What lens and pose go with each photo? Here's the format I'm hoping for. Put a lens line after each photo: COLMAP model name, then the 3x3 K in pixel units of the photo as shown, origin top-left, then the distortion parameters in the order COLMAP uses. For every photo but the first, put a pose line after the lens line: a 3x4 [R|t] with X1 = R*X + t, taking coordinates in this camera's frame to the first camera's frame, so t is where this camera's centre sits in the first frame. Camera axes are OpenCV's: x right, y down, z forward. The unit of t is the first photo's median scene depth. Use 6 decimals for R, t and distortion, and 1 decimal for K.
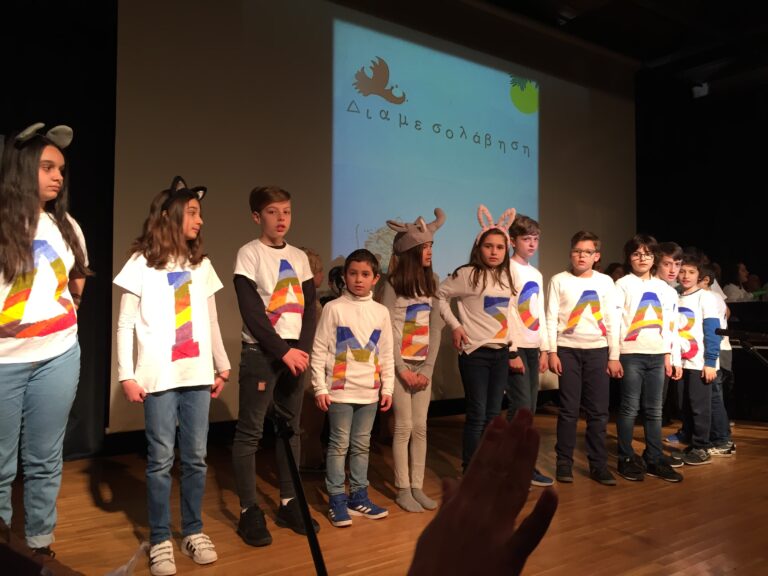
lens RADIAL K [[702.1, 0, 384.0], [0, 702.1, 288.0], [0, 0, 1]] dist [0.009209, 0.002252]
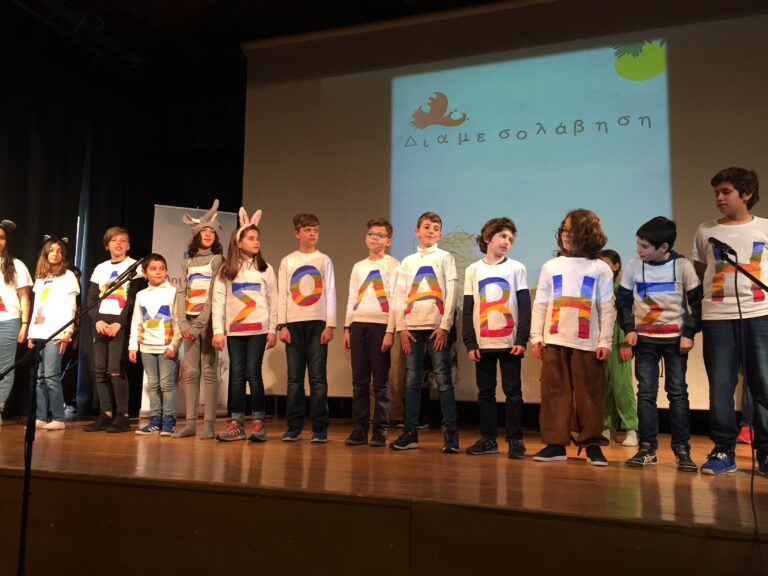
lens RADIAL K [[659.5, 0, 384.0], [0, 659.5, 288.0], [0, 0, 1]] dist [0.094249, -0.116499]
pose [[0.553573, -0.085561, -0.828394, 0.837388], [0.030164, 0.996116, -0.082727, 0.085685], [0.832254, 0.020808, 0.554004, 0.323194]]
